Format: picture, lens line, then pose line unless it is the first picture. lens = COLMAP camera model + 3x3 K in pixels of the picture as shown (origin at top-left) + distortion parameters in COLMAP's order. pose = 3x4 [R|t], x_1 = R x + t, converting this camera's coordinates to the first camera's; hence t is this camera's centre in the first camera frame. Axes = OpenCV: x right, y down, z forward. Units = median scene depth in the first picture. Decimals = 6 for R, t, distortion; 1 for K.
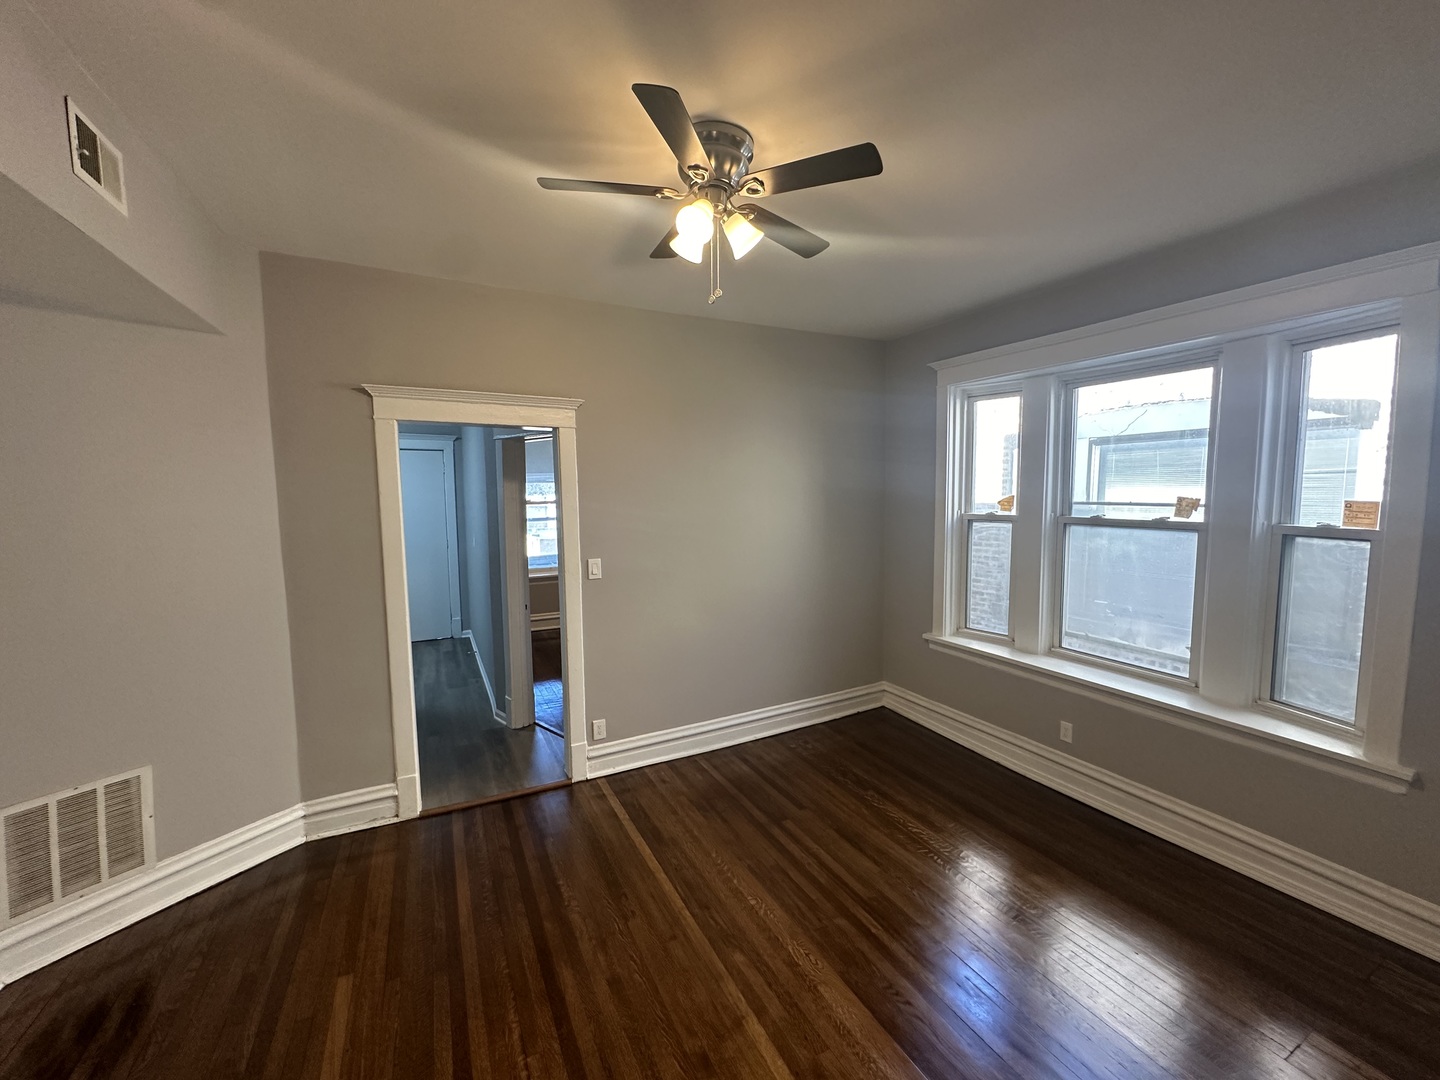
lens RADIAL K [[578.2, 0, 726.8], [0, 578.2, 552.6], [0, 0, 1]] dist [-0.003572, -0.000346]
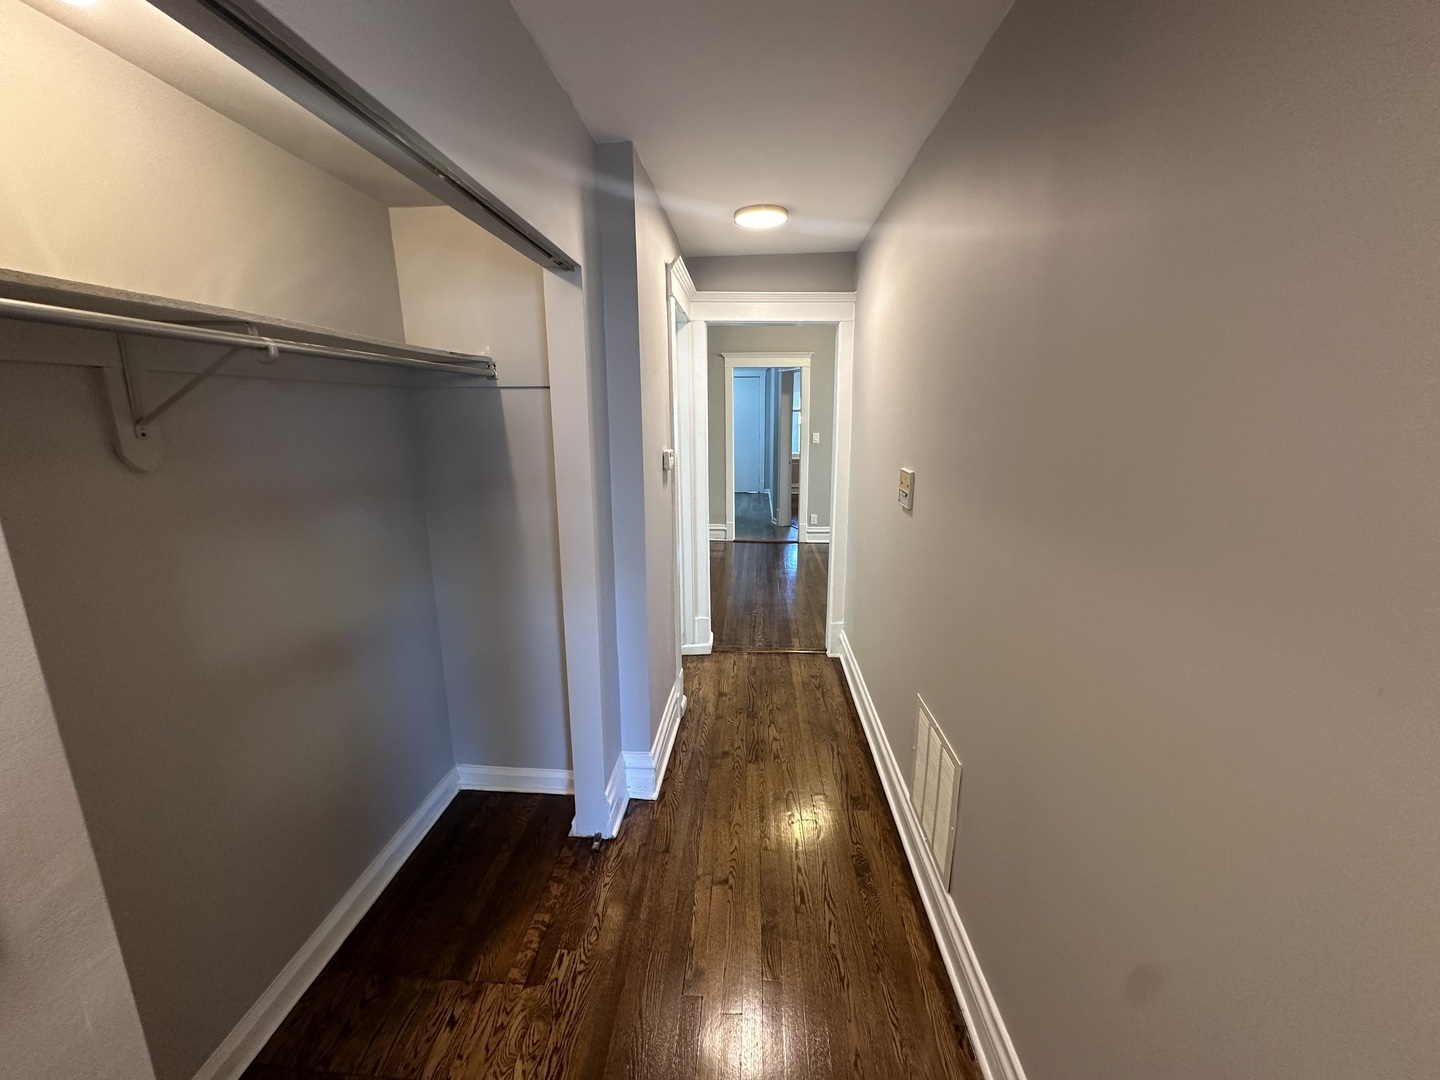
lens RADIAL K [[578.2, 0, 719.2], [0, 578.2, 539.8], [0, 0, 1]] dist [-0.003572, -0.000346]
pose [[0.850992, 0.107837, -0.513988, 0.605060], [-0.052703, 0.991287, 0.120719, 0.168069], [0.522527, -0.075642, 0.849261, -0.991104]]
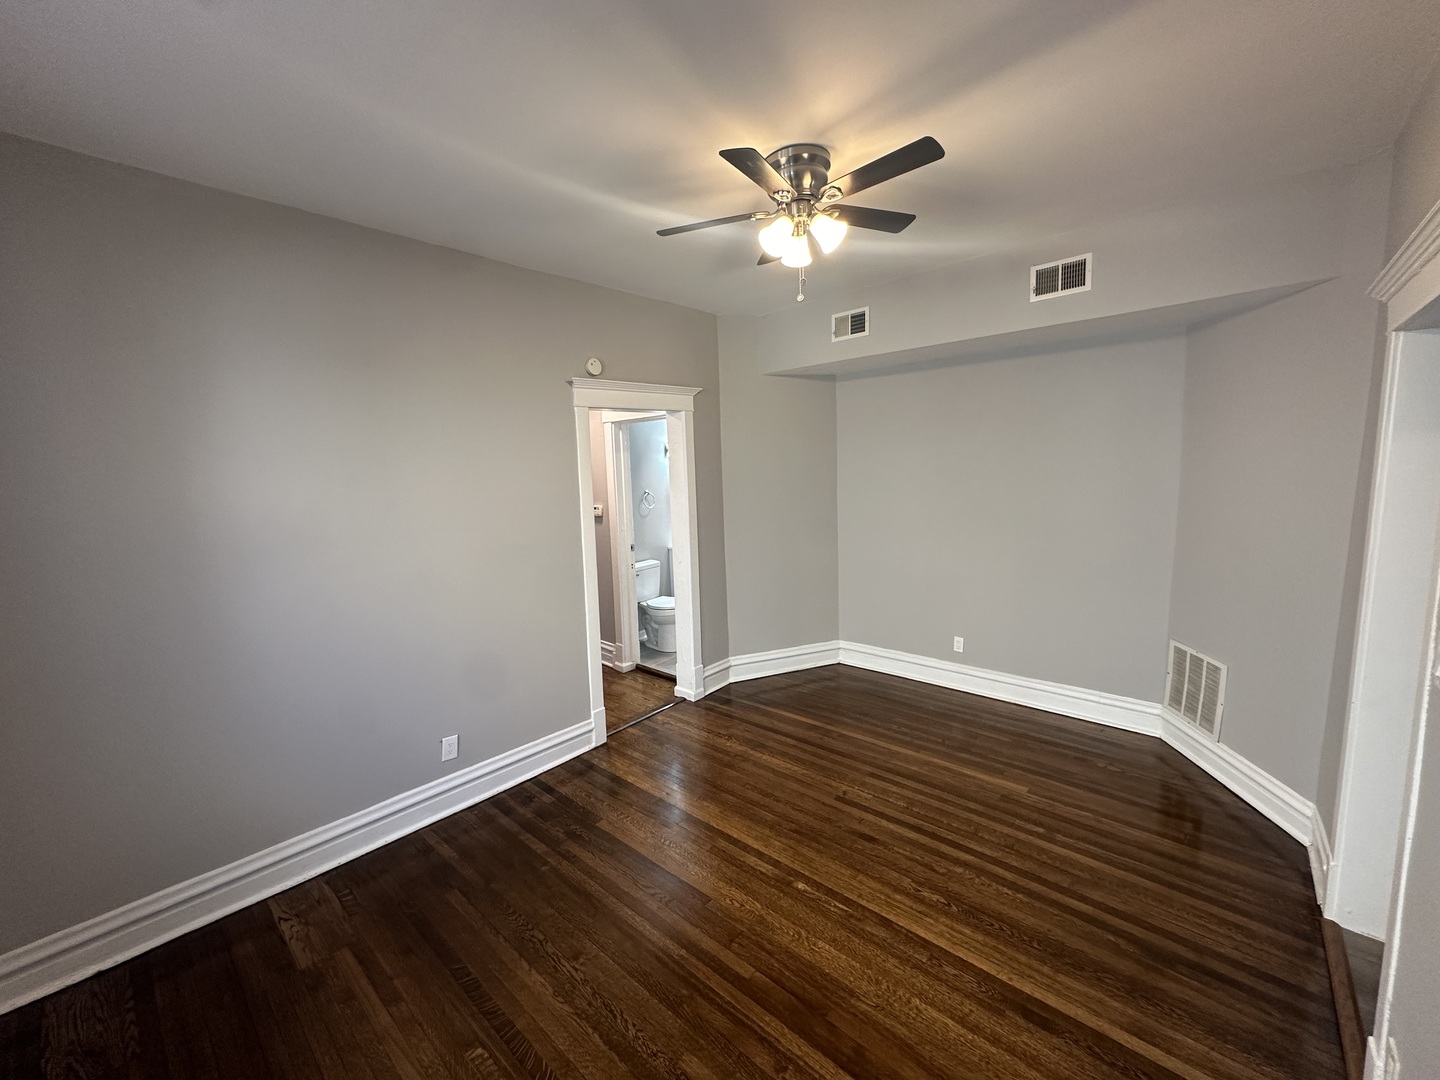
lens RADIAL K [[578.2, 0, 718.7], [0, 578.2, 537.3], [0, 0, 1]] dist [-0.003572, -0.000346]
pose [[-0.937375, 0.079642, -0.339095, 0.331737], [-0.000088, 0.973455, 0.228877, -0.143394], [0.348322, 0.214574, -0.912486, 1.233909]]
